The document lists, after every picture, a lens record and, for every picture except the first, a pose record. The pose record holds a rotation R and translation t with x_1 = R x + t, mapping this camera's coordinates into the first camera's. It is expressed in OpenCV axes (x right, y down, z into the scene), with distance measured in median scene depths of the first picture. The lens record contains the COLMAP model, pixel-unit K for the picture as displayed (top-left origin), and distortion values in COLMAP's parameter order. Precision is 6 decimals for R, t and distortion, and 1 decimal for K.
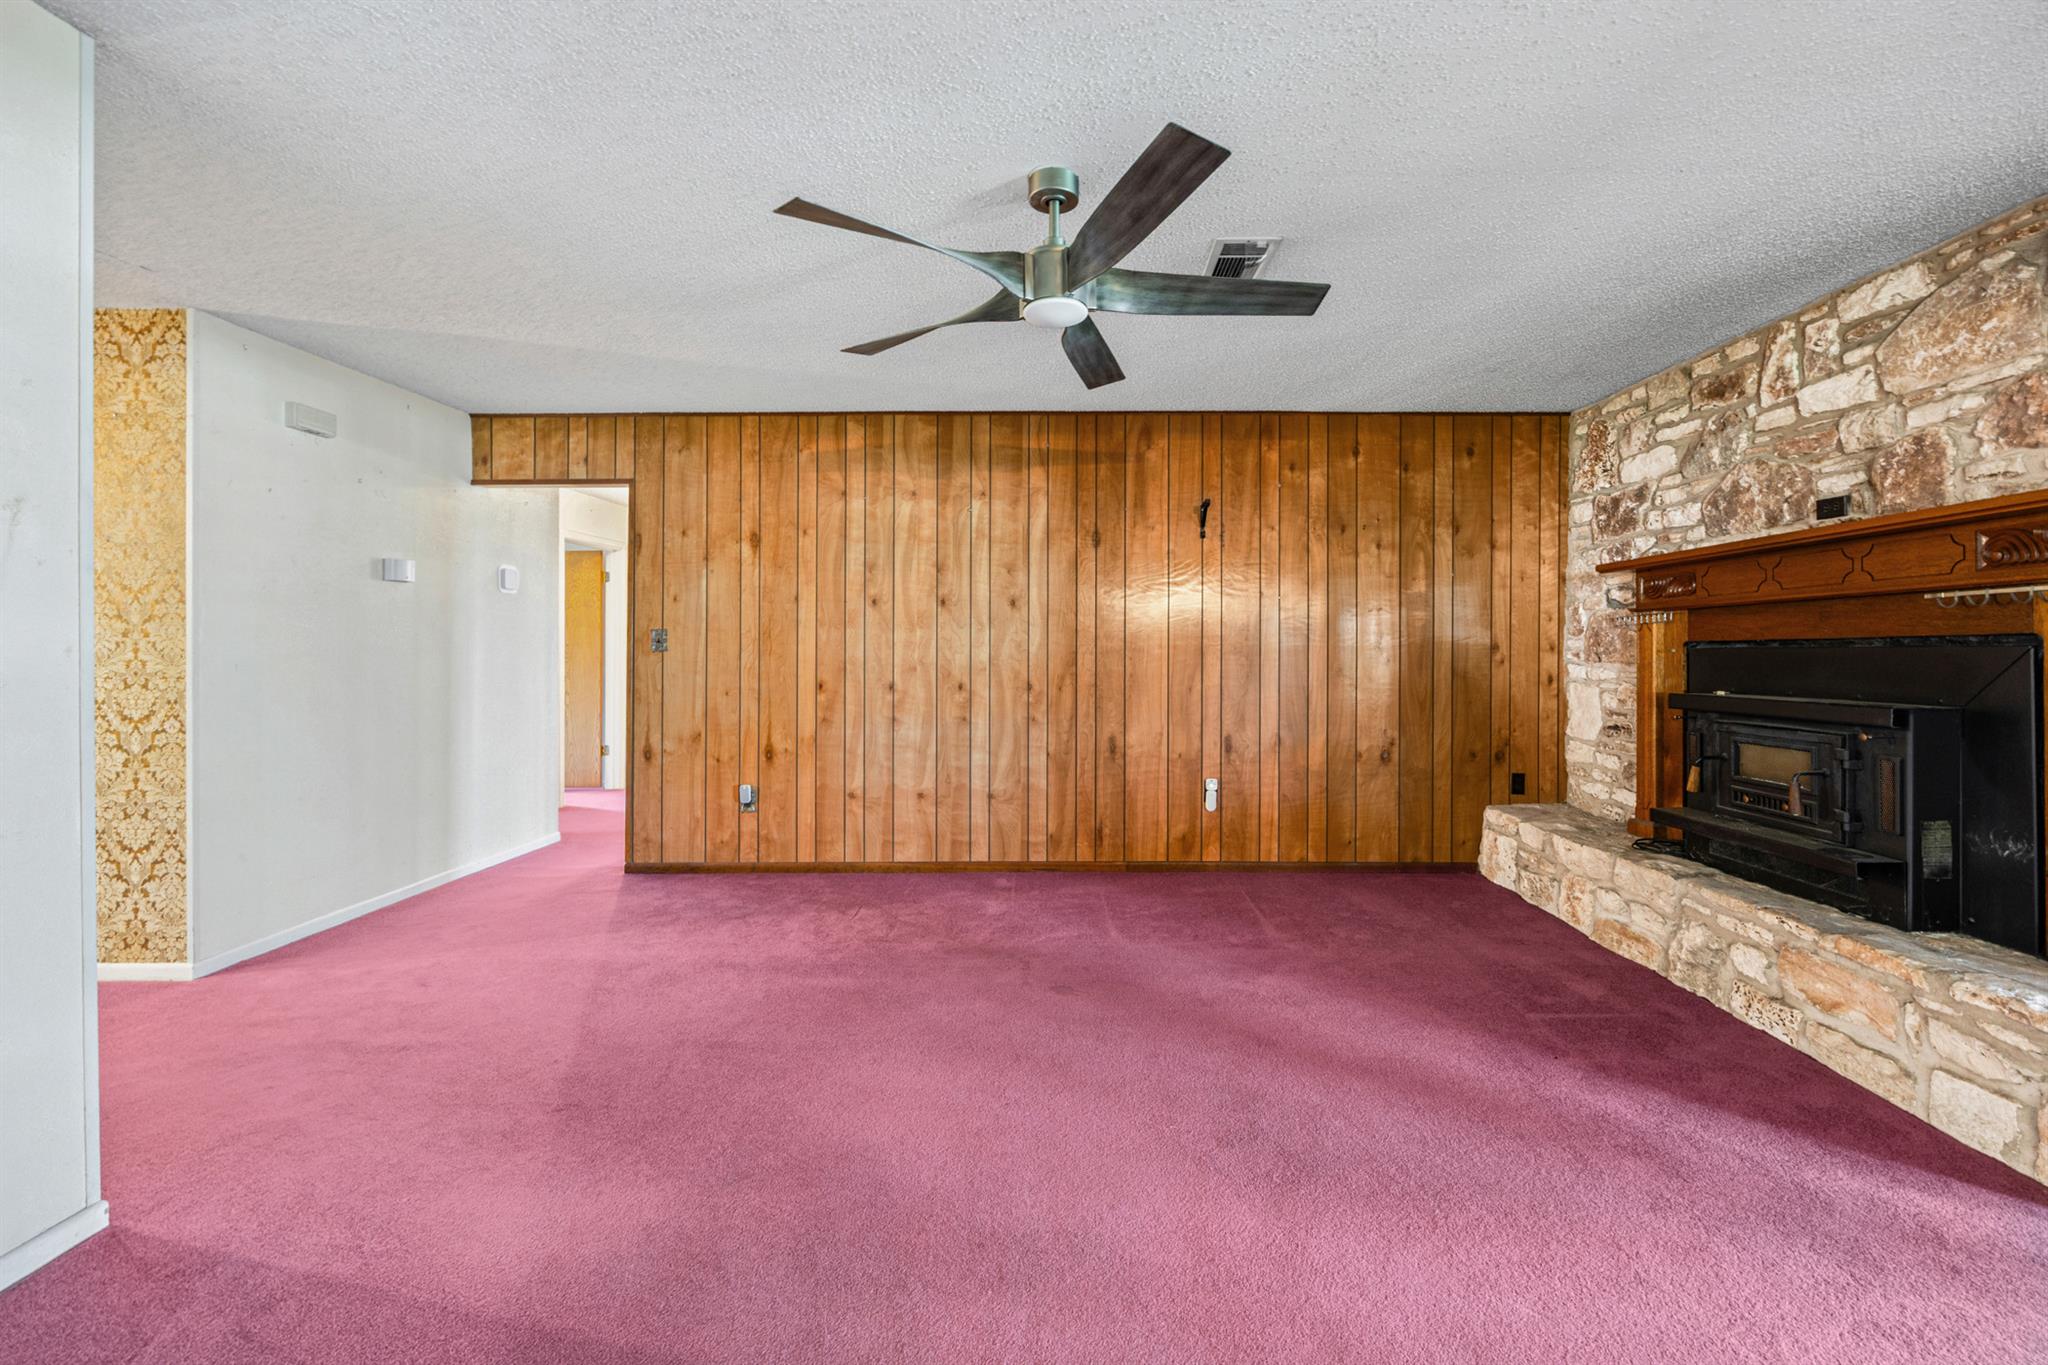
lens RADIAL K [[807.8, 0, 1092.2], [0, 807.8, 650.3], [0, 0, 1]] dist [-0.024373, -0.000159]
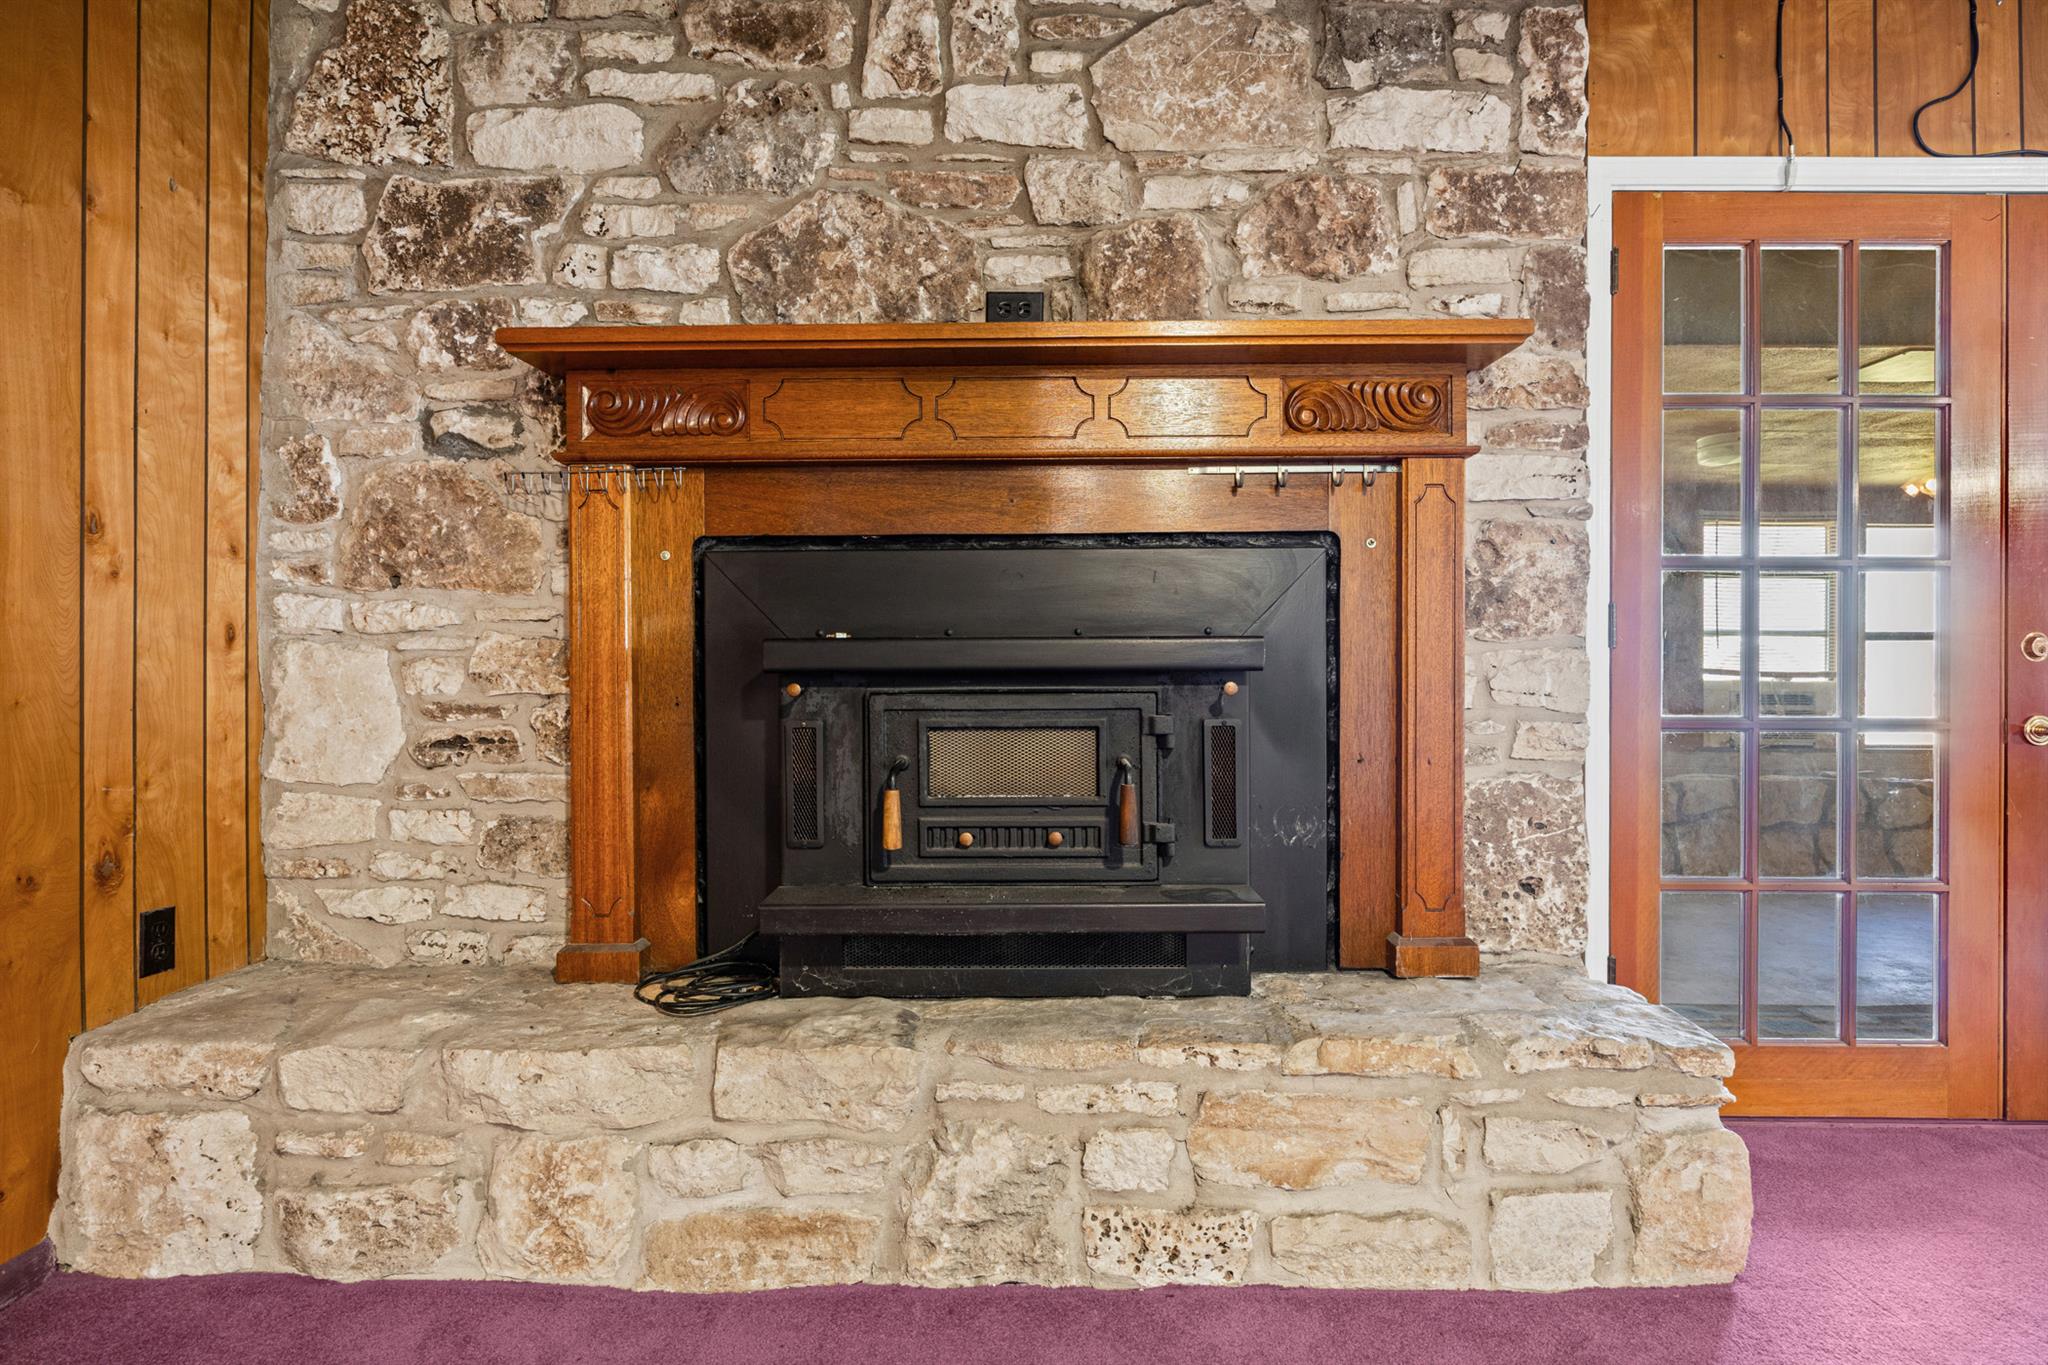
lens RADIAL K [[1057.6, 0, 1016.9], [0, 1057.6, 666.5], [0, 0, 1]] dist [0.000375, -0.000800]
pose [[0.040425, -0.007367, 0.999155, 0.138972], [0.002128, 0.999971, 0.007287, 0.065491], [-0.999180, 0.001832, 0.040440, 0.839624]]
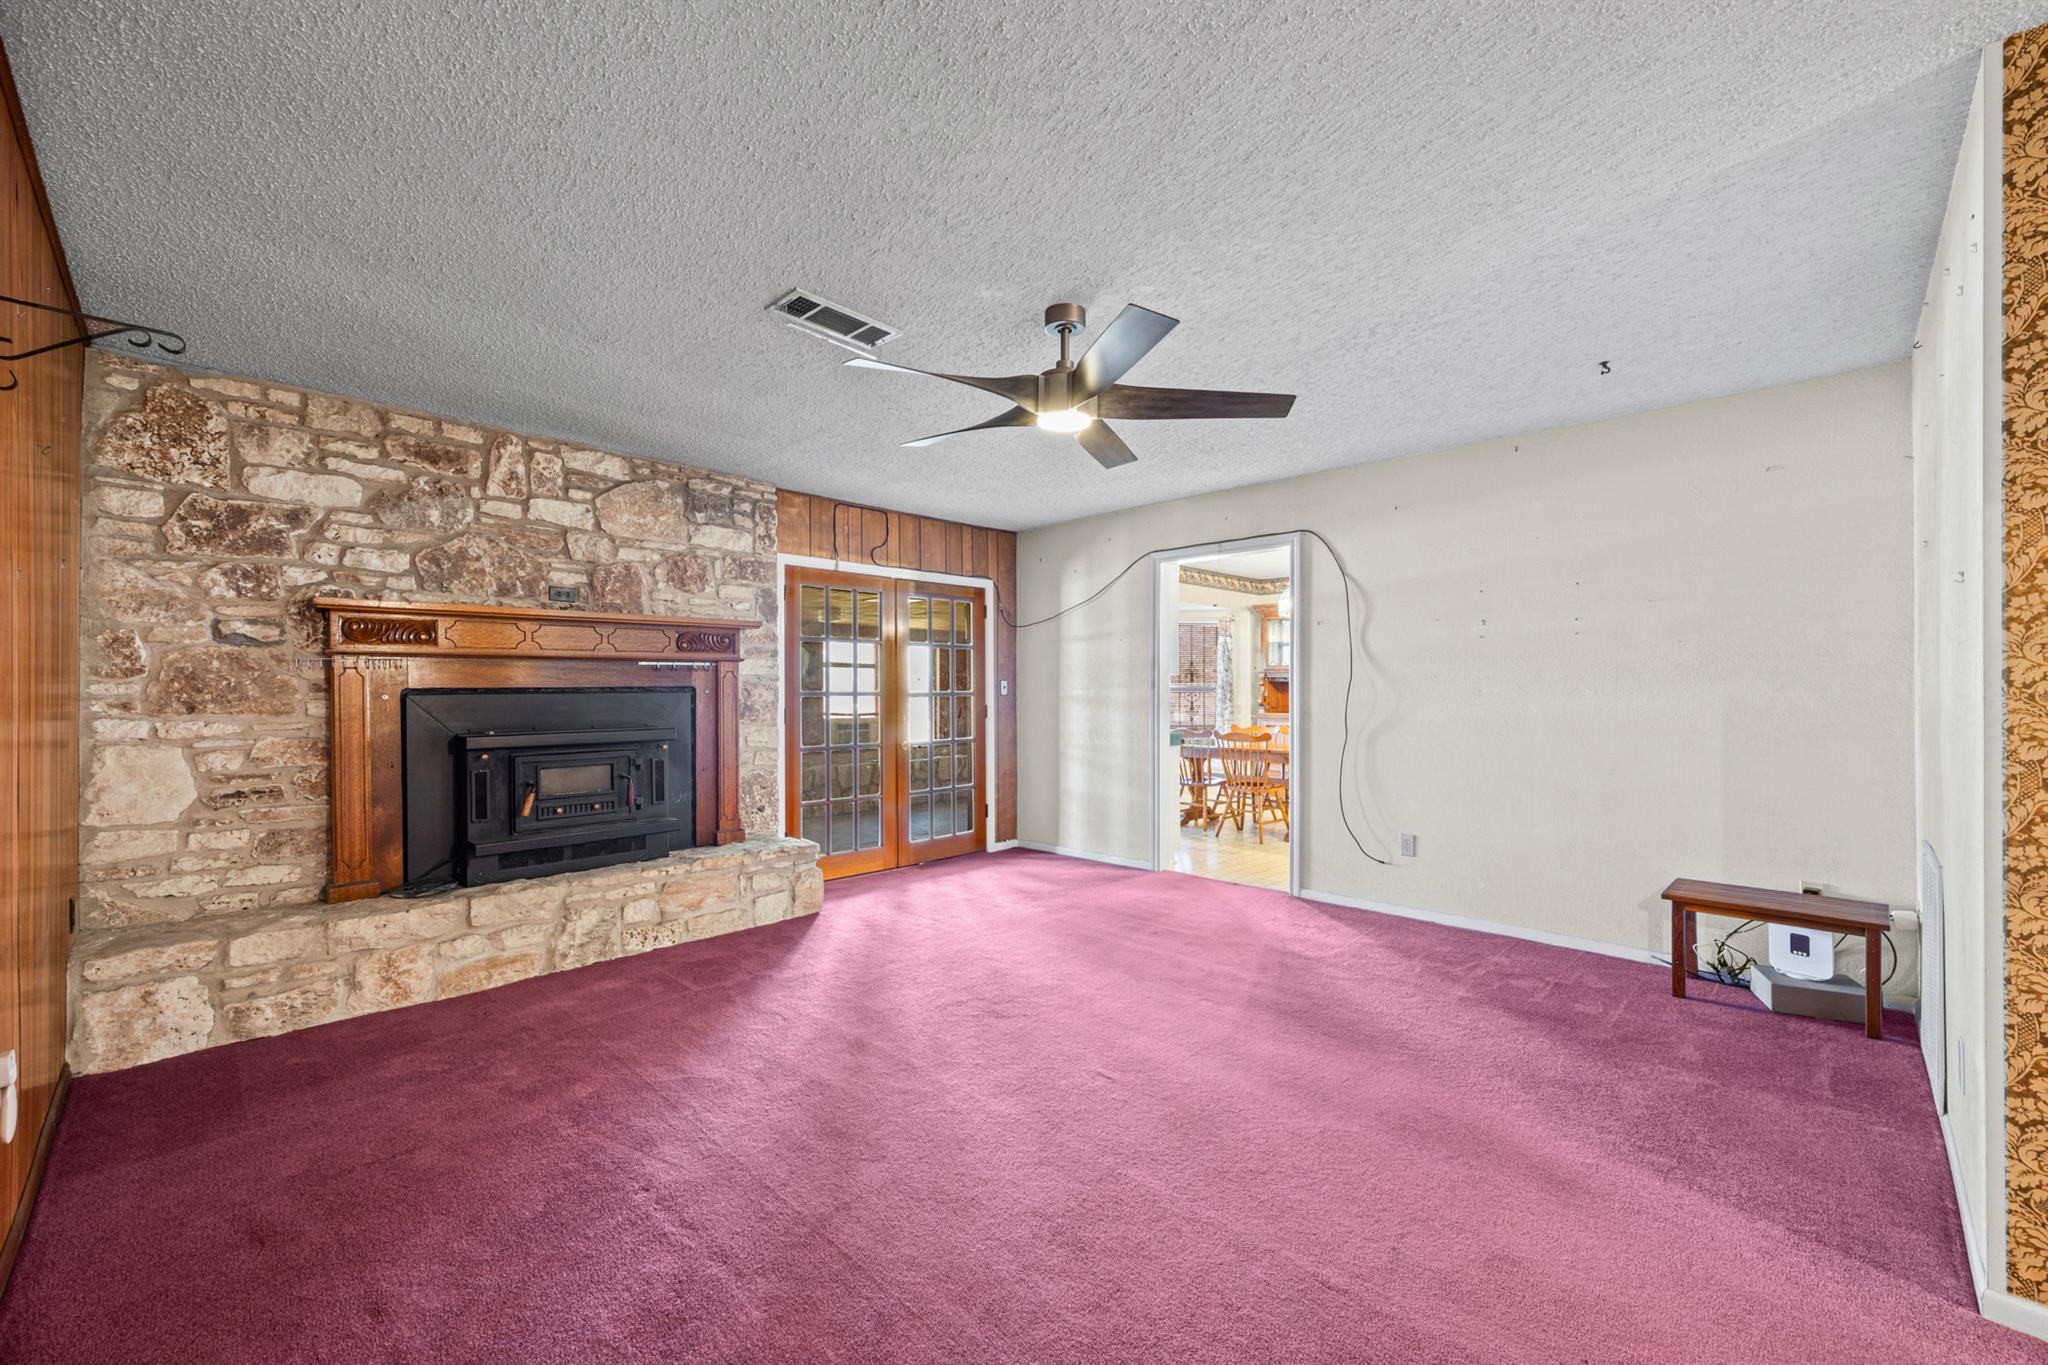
lens RADIAL K [[799.9, 0, 1026.7], [0, 799.9, 694.5], [0, 0, 1]] dist [-0.000638, -0.000259]
pose [[-0.698734, -0.004309, 0.715369, -0.573861], [0.001742, 0.999969, 0.007725, -0.010066], [-0.715379, 0.006644, -0.698705, 1.219217]]
